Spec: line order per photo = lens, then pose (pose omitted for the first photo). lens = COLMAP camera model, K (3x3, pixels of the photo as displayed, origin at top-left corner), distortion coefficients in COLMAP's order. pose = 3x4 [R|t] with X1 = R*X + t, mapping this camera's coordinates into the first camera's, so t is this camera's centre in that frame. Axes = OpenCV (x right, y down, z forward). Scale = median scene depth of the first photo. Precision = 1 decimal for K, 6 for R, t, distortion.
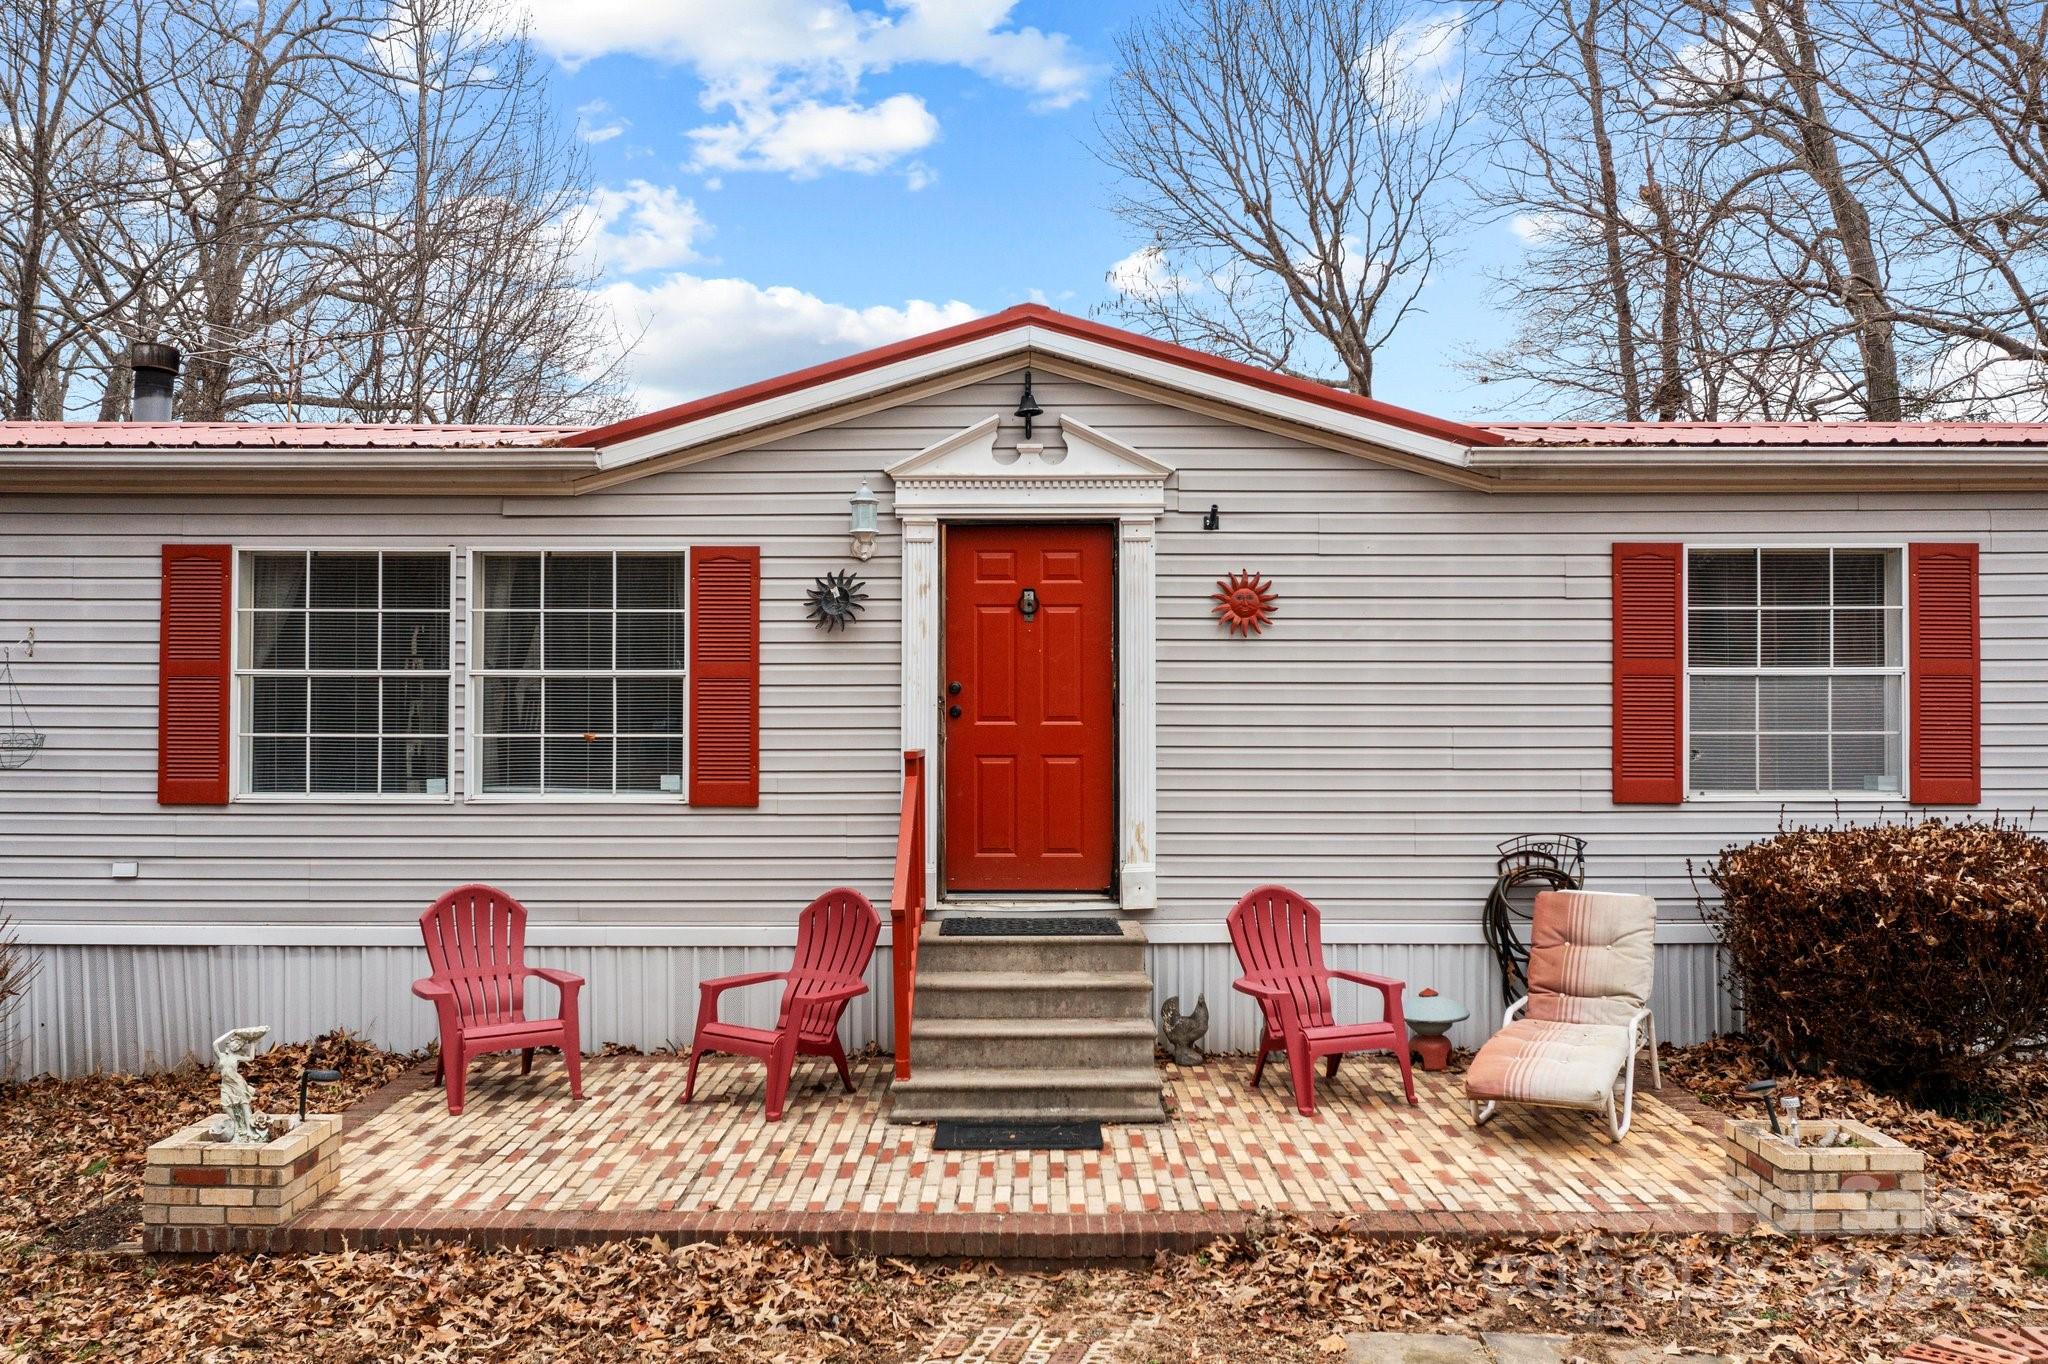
lens RADIAL K [[1622.9, 0, 1024.0], [0, 1622.9, 682.0], [0, 0, 1]] dist [-0.005963, 0.007981]
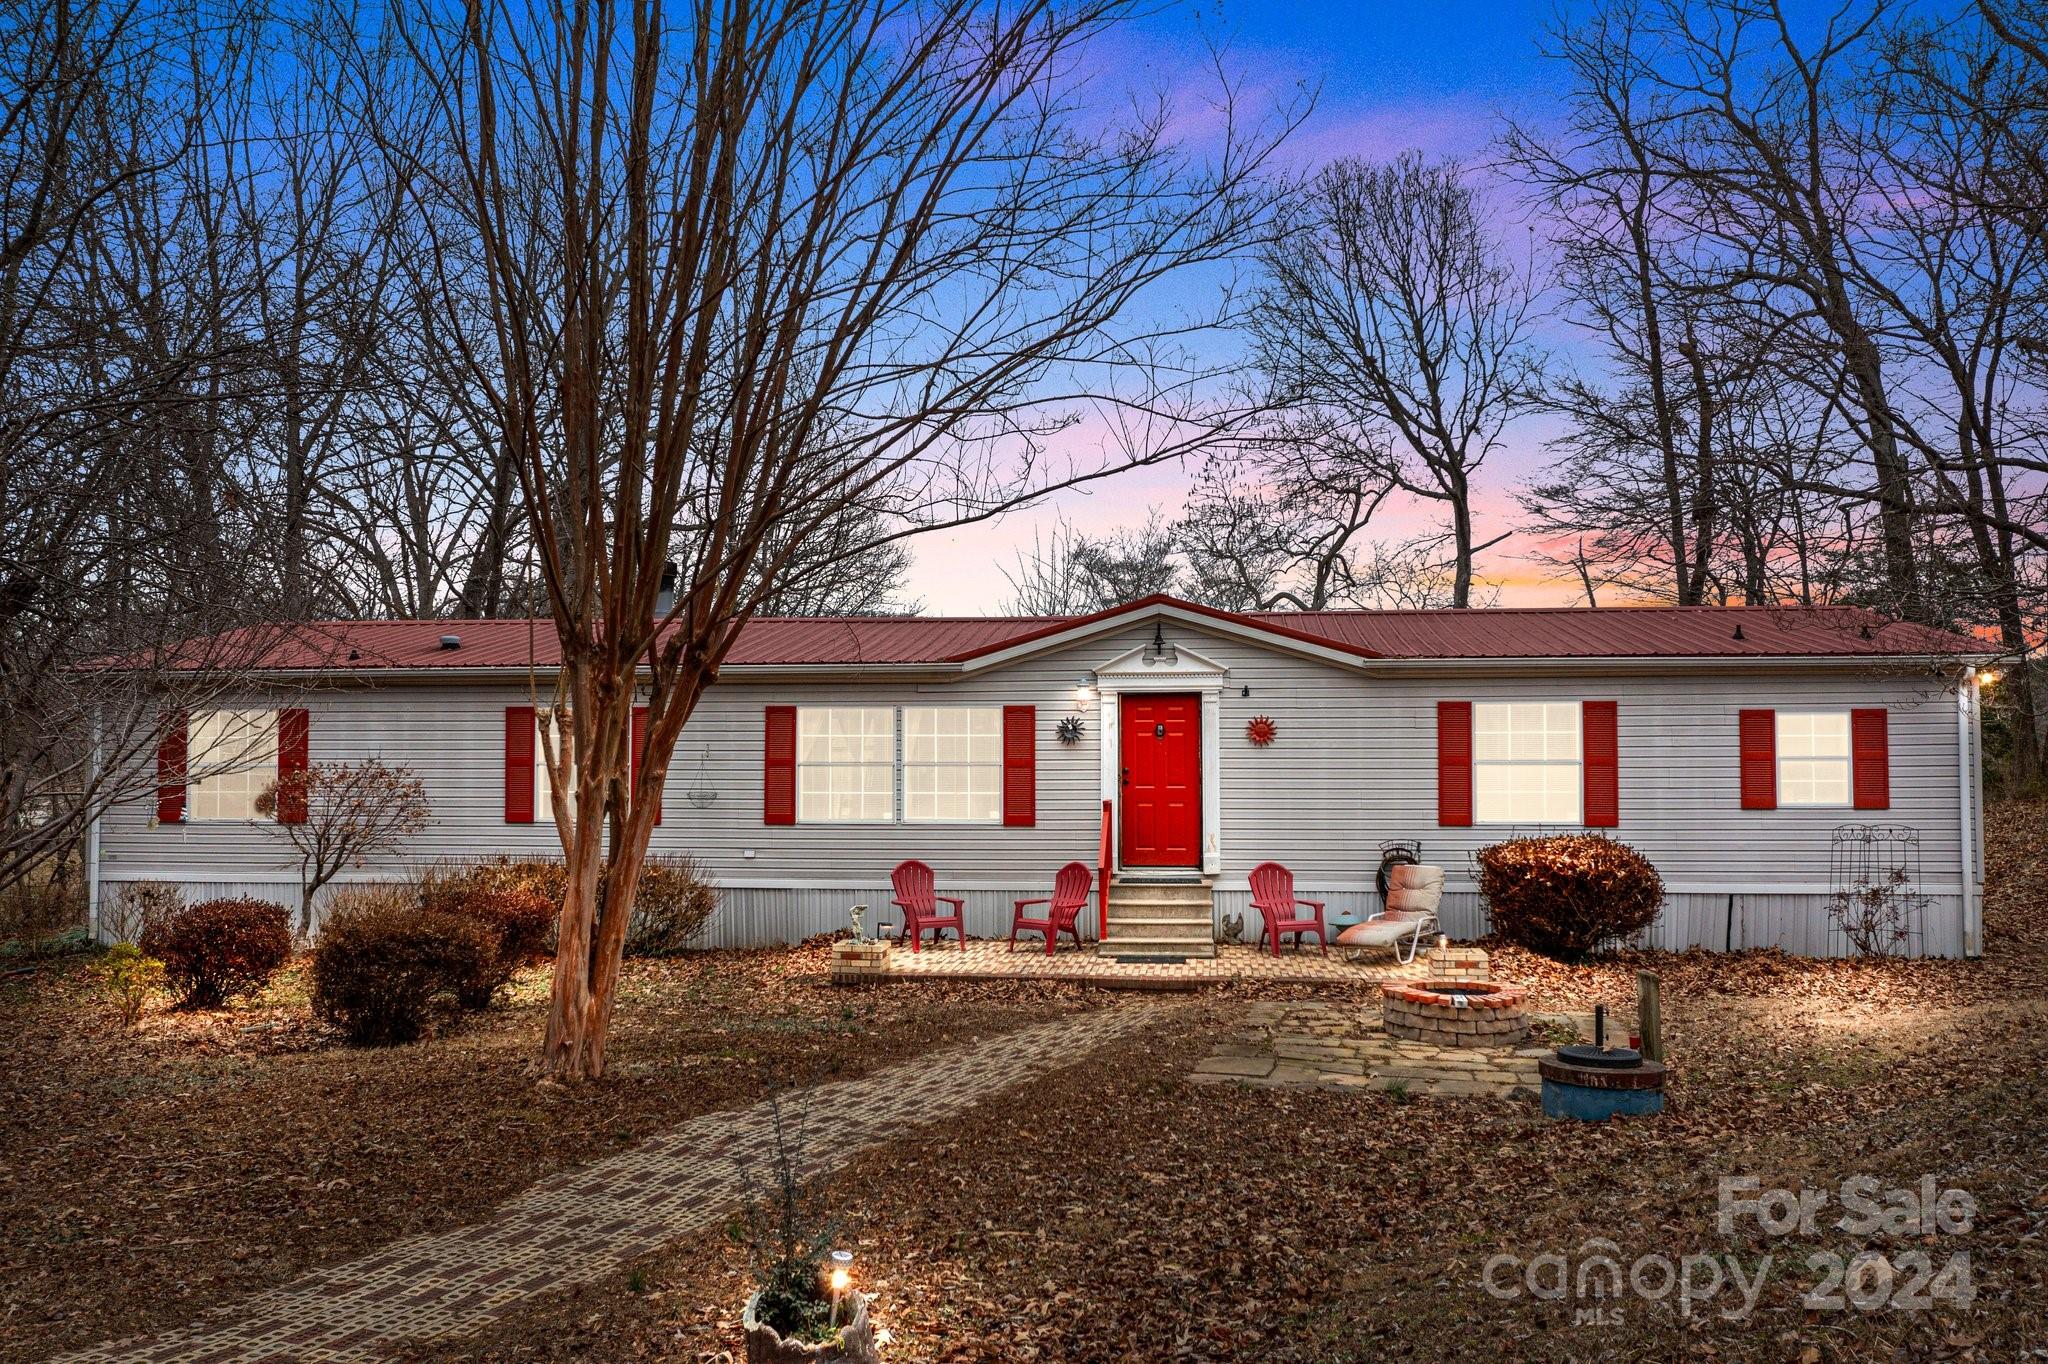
lens RADIAL K [[1622.9, 0, 1024.0], [0, 1622.9, 682.0], [0, 0, 1]] dist [-0.005963, 0.007981]
pose [[0.993385, -0.007245, -0.114606, 0.071175], [0.004617, 0.999721, -0.023175, -0.065149], [0.114742, 0.022492, 0.993141, -1.159931]]
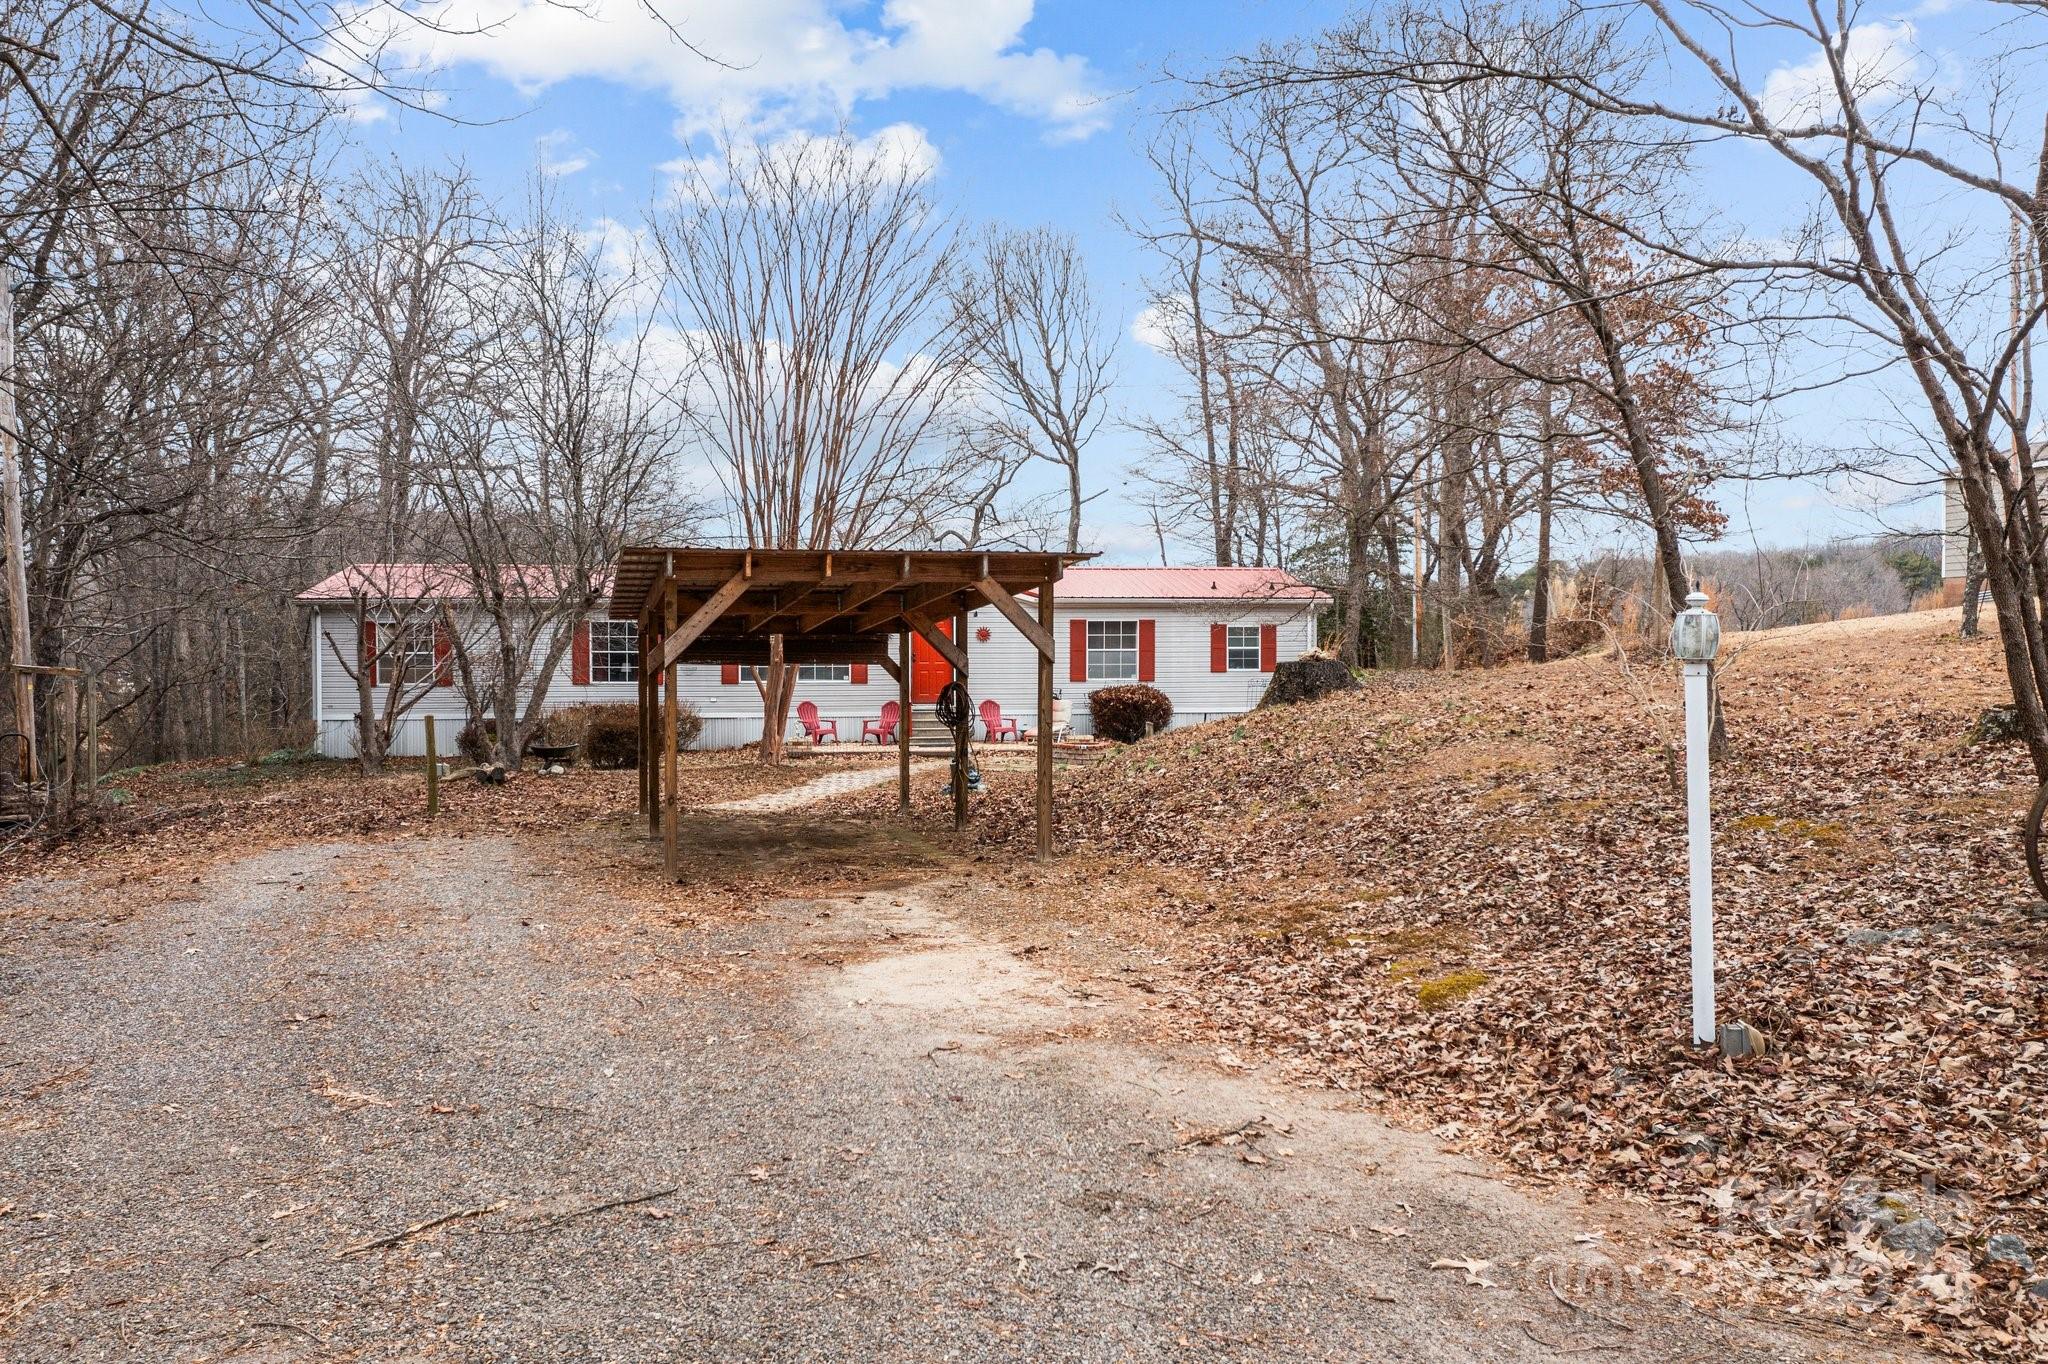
lens RADIAL K [[1622.9, 0, 1024.0], [0, 1622.9, 682.0], [0, 0, 1]] dist [-0.005963, 0.007981]
pose [[0.992157, -0.006334, 0.124840, -0.285727], [0.000901, 0.999052, 0.043525, -0.108472], [-0.124998, -0.043071, 0.991222, -3.195367]]
